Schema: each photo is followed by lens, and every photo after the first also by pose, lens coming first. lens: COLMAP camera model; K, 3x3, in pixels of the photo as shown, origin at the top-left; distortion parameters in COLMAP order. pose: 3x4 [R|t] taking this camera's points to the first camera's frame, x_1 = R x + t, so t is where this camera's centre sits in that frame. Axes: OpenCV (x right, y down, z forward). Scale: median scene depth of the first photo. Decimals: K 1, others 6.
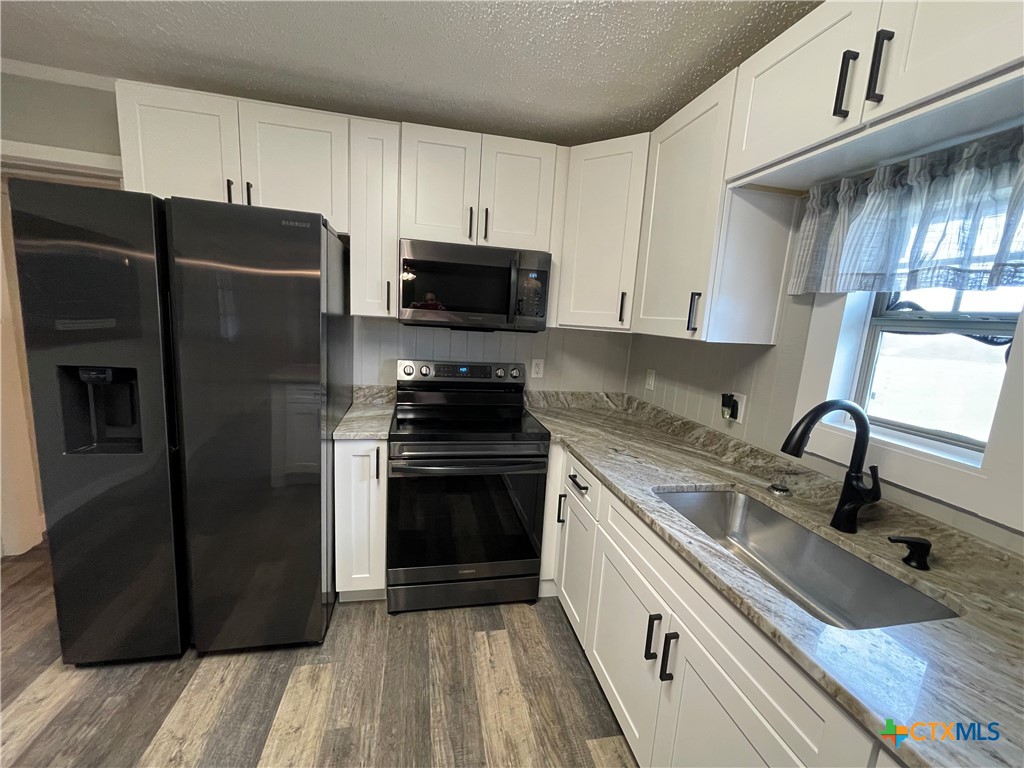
lens RADIAL K [[413.1, 0, 506.0], [0, 413.1, 384.0], [0, 0, 1]] dist [0.001087, -0.000015]
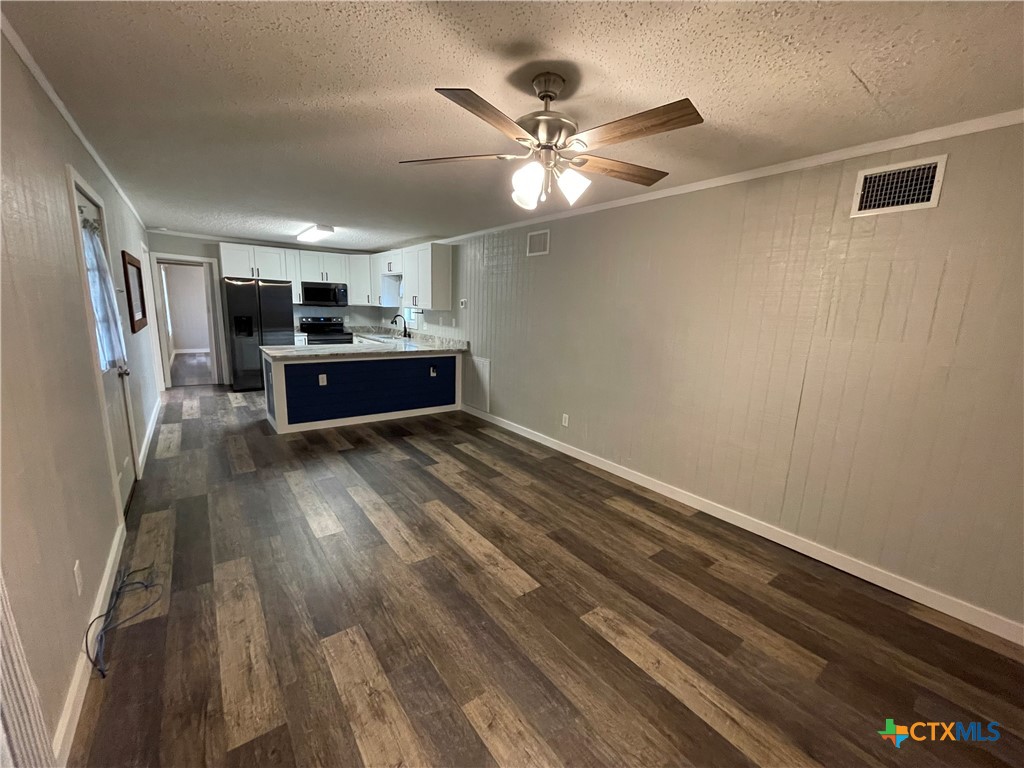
lens RADIAL K [[413.1, 0, 506.0], [0, 413.1, 384.0], [0, 0, 1]] dist [0.001087, -0.000015]
pose [[0.903667, -0.110556, 0.413719, -0.240685], [0.092471, 0.993685, 0.063556, 0.478785], [-0.418133, -0.019177, 0.908183, -3.075715]]
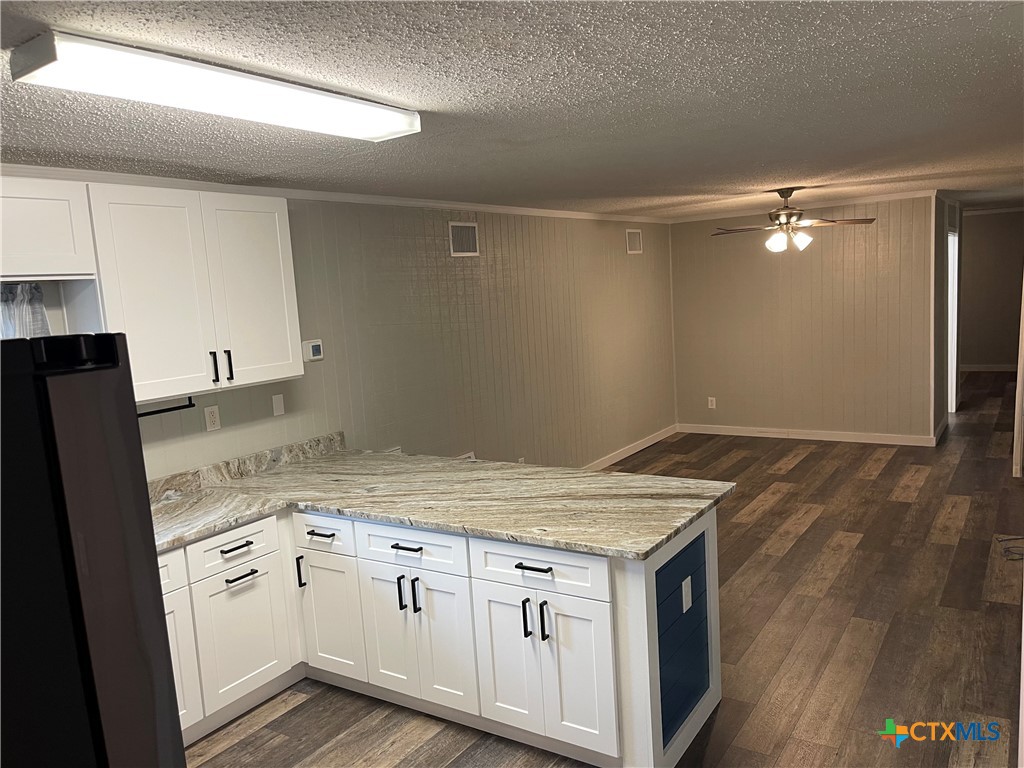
lens RADIAL K [[774.9, 0, 512.0], [0, 774.9, 384.0], [0, 0, 1]] dist [0.049907, -0.047830]
pose [[-0.703083, -0.108702, 0.702751, -1.266361], [0.135616, 0.949613, 0.282566, -0.397189], [-0.698057, 0.293972, -0.652915, 0.795469]]
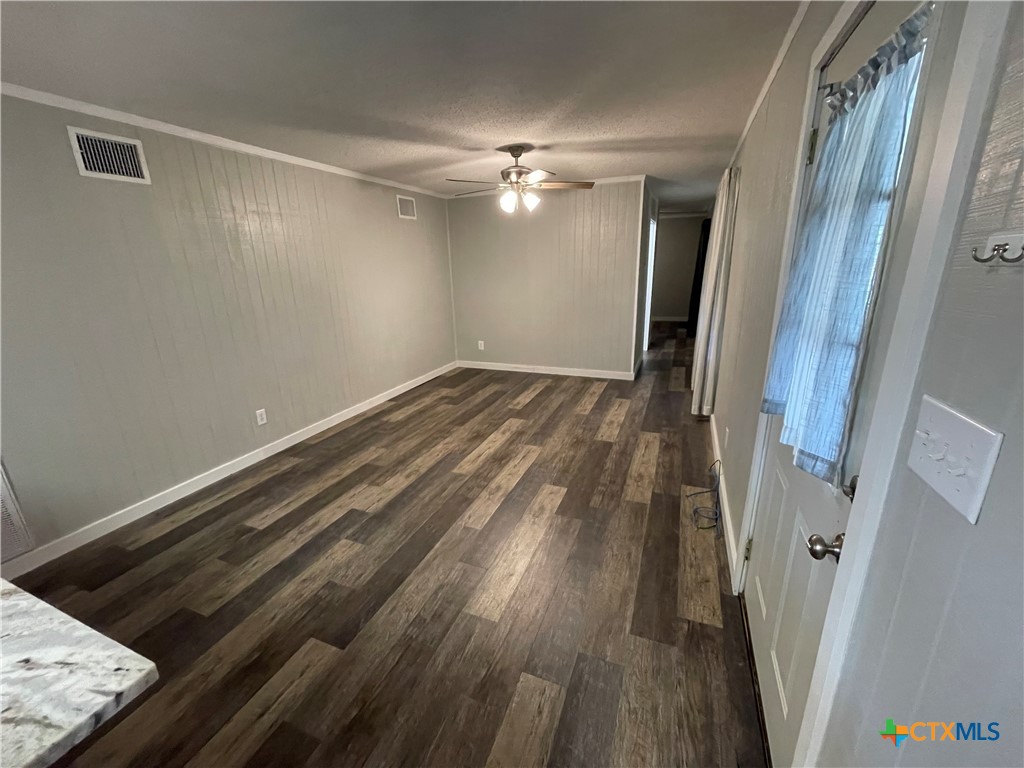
lens RADIAL K [[413.1, 0, 506.0], [0, 413.1, 384.0], [0, 0, 1]] dist [0.001087, -0.000015]
pose [[-0.826855, -0.194427, 0.527740, -0.808949], [0.070479, 0.895128, 0.440204, 0.022507], [-0.557982, 0.401179, -0.726437, -0.600795]]
